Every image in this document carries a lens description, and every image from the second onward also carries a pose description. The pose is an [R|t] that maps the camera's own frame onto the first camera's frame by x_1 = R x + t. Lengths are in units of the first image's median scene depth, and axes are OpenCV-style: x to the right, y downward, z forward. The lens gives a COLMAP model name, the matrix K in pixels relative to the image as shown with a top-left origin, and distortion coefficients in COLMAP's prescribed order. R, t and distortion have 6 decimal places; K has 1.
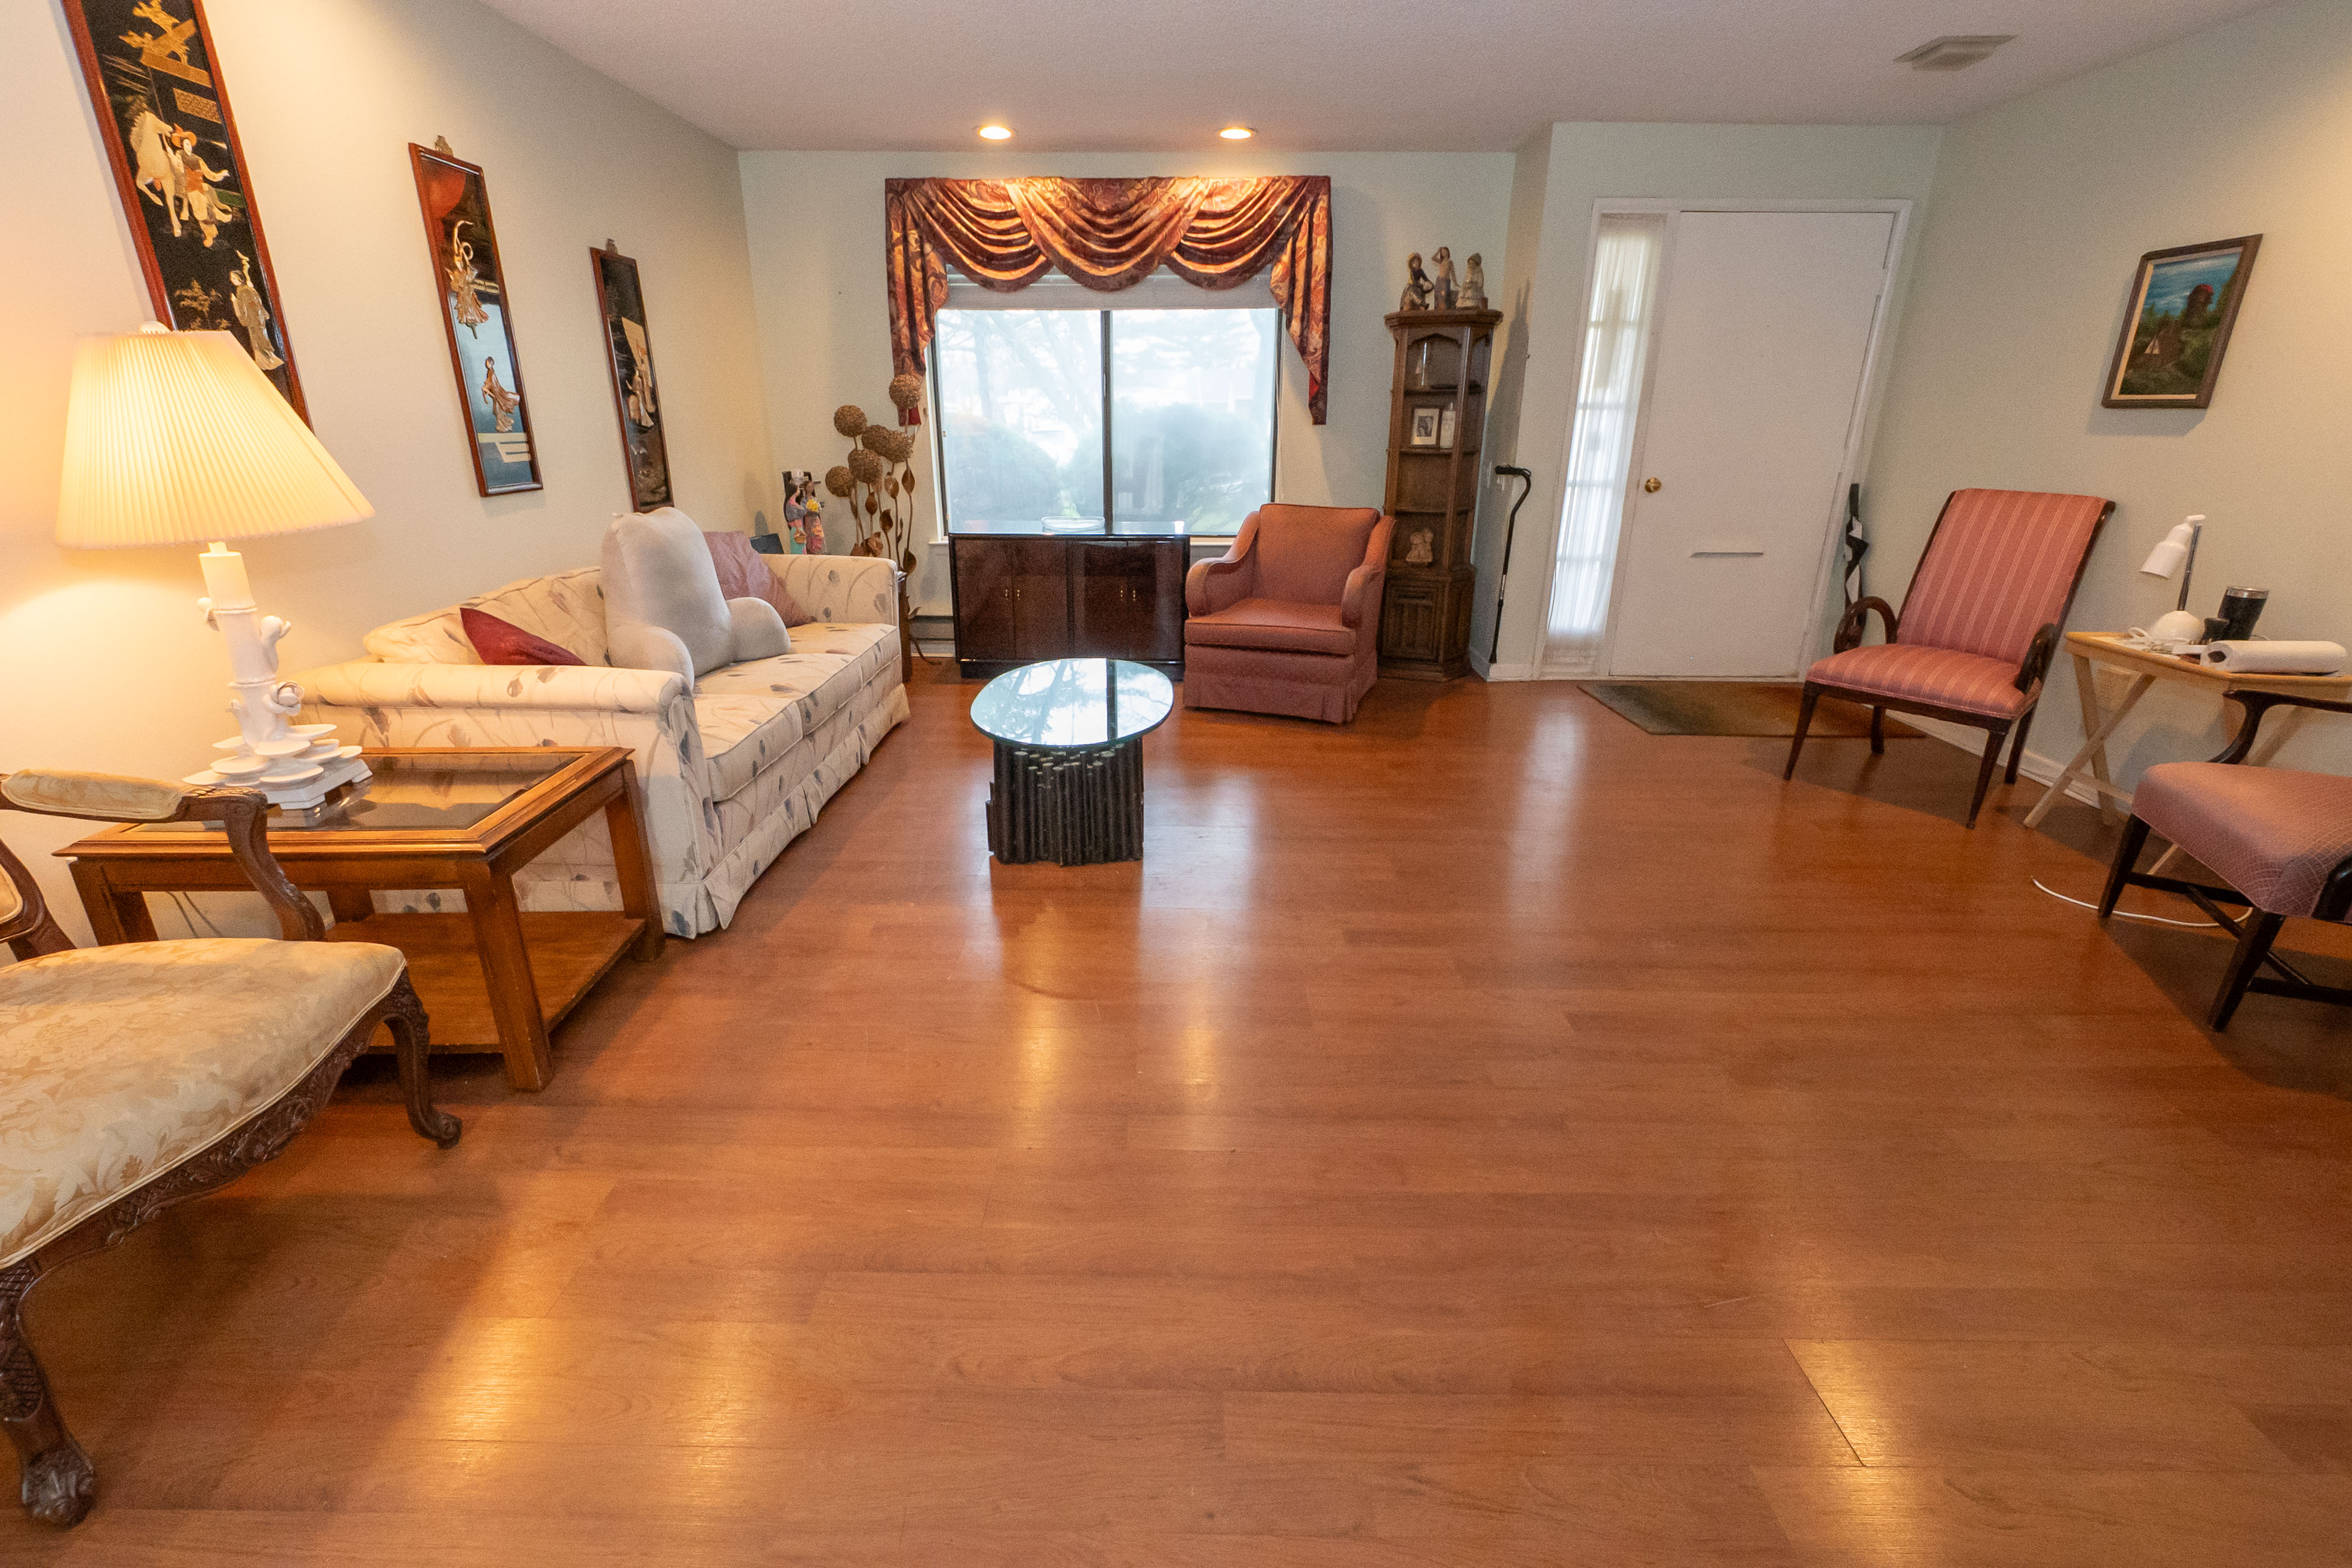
lens RADIAL K [[1047.5, 0, 1171.3], [0, 1047.5, 786.8], [0, 0, 1]] dist [0.005355, -0.004239]
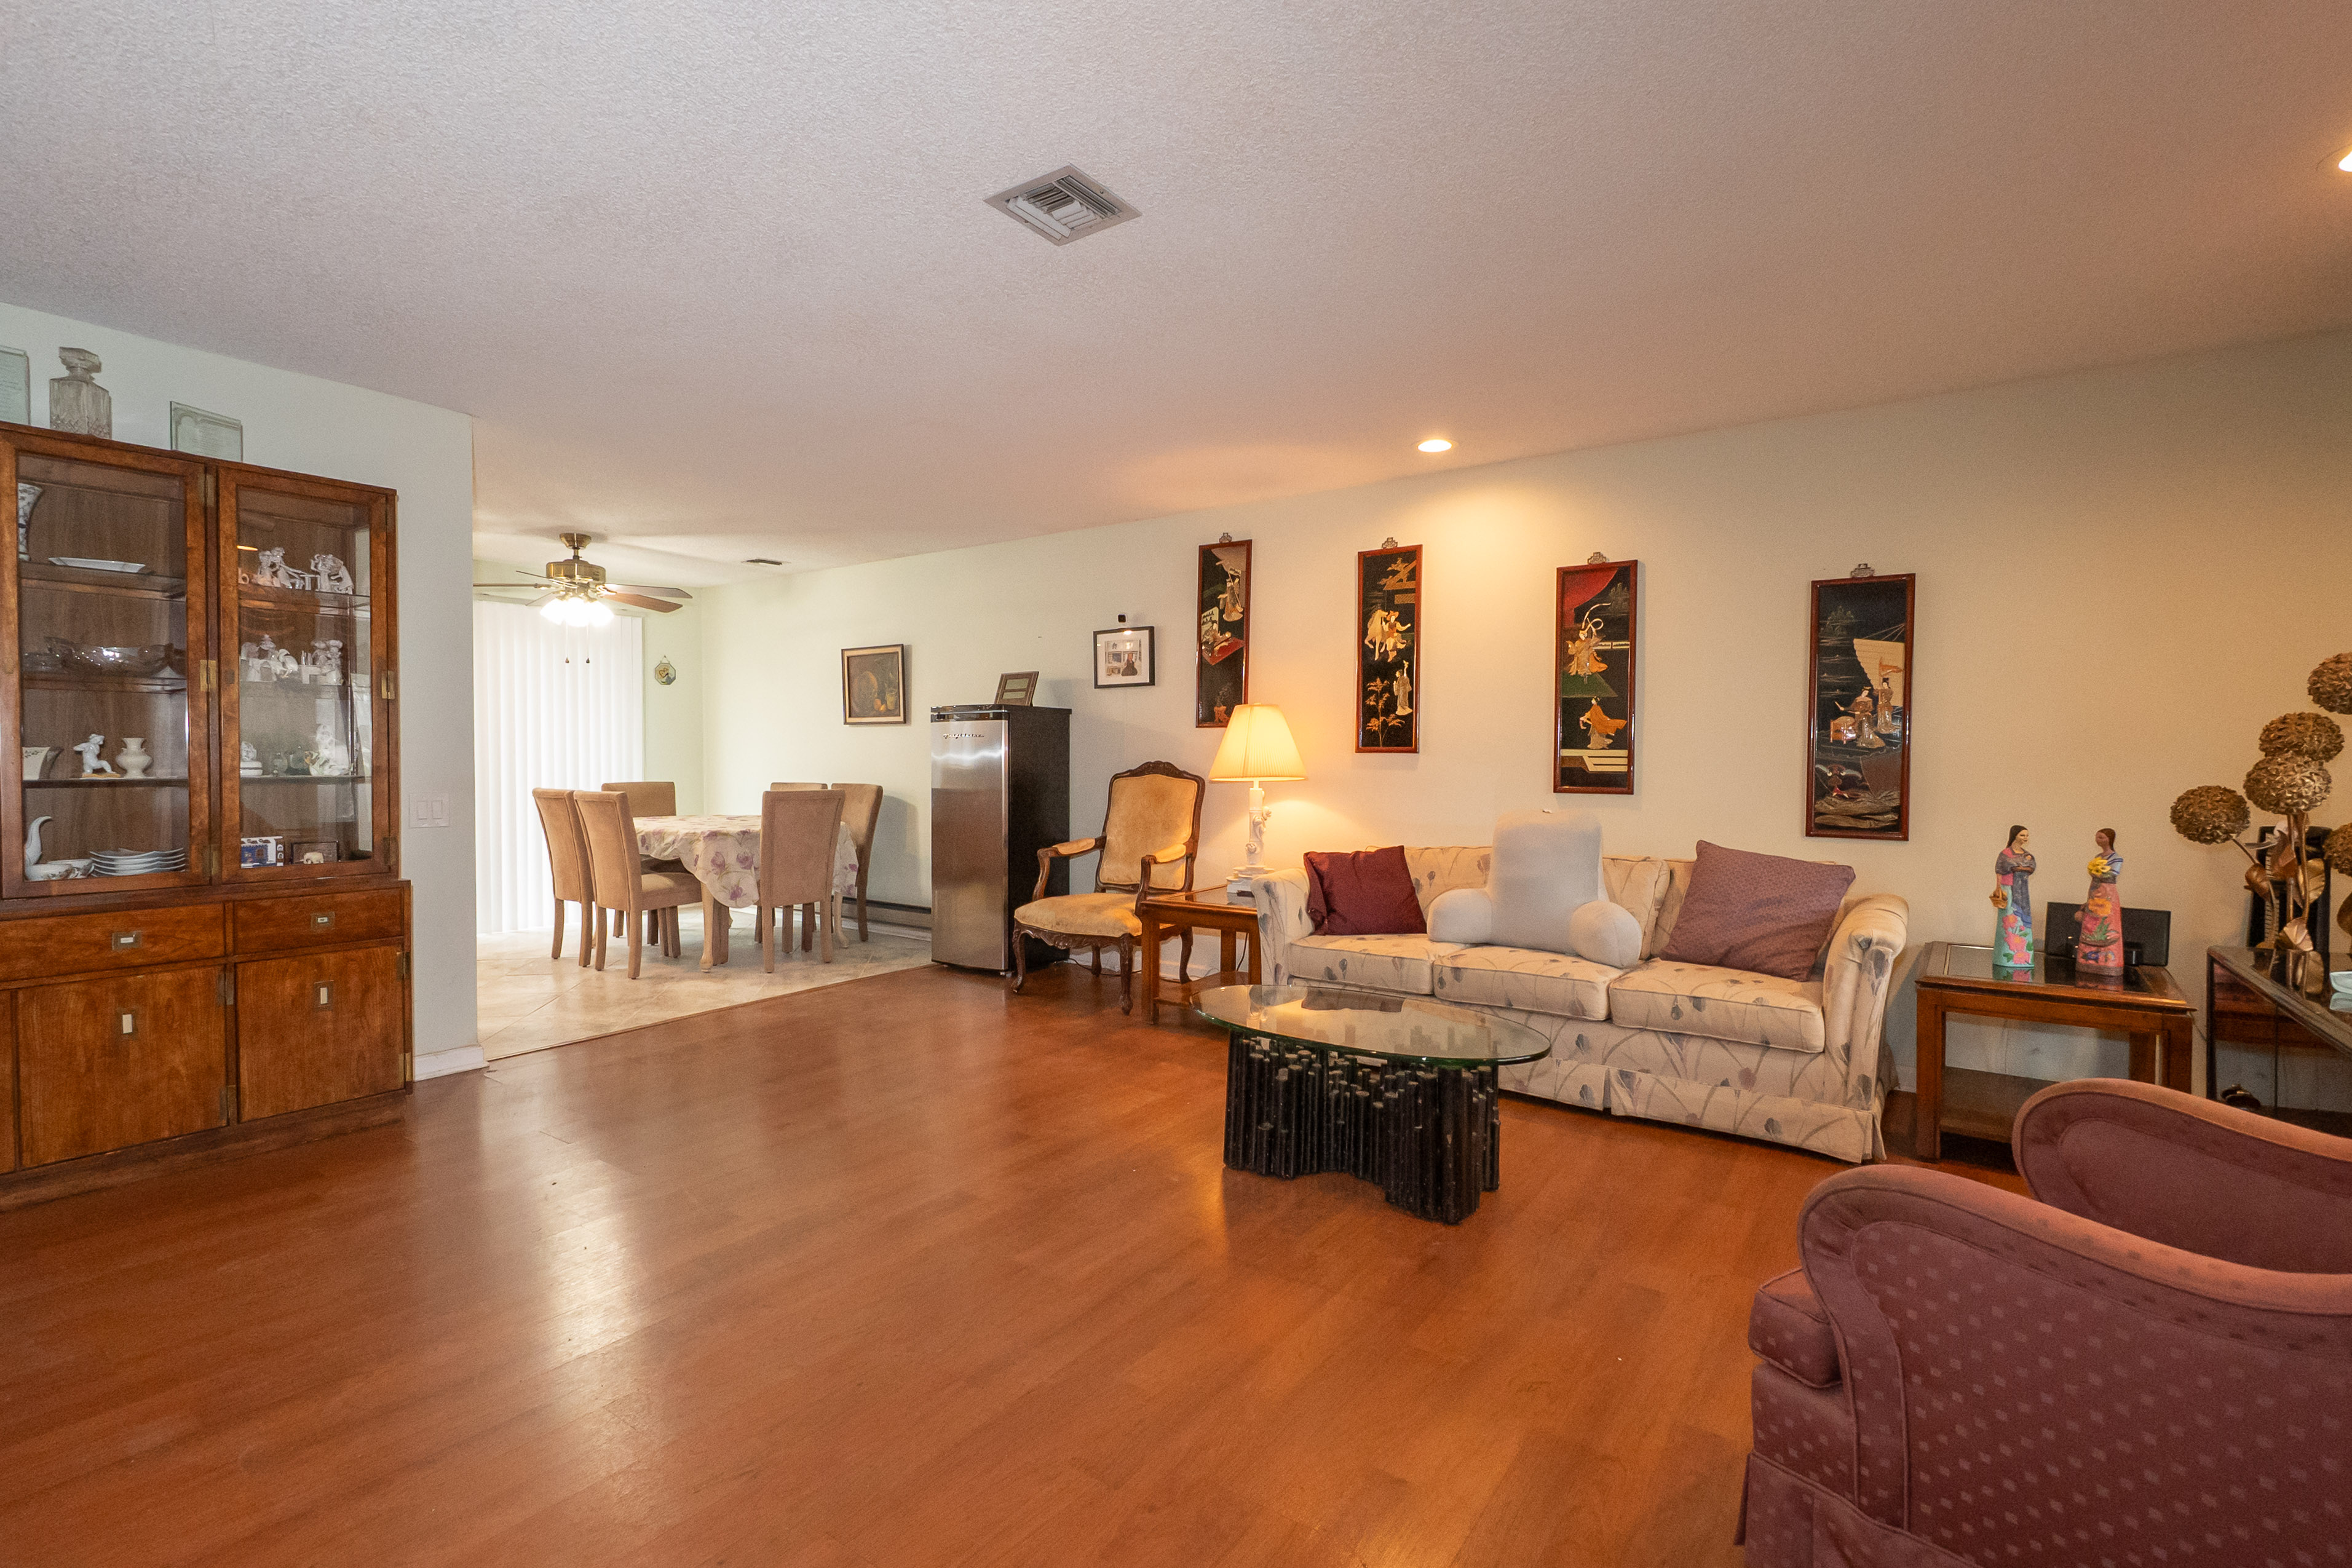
lens RADIAL K [[1047.5, 0, 1177.4], [0, 1047.5, 783.0], [0, 0, 1]] dist [0.005355, -0.004239]
pose [[-0.586076, 0.014683, -0.810123, 1.042635], [-0.282339, 0.933470, 0.221174, -0.630317], [0.759474, 0.358354, -0.542939, 1.901381]]
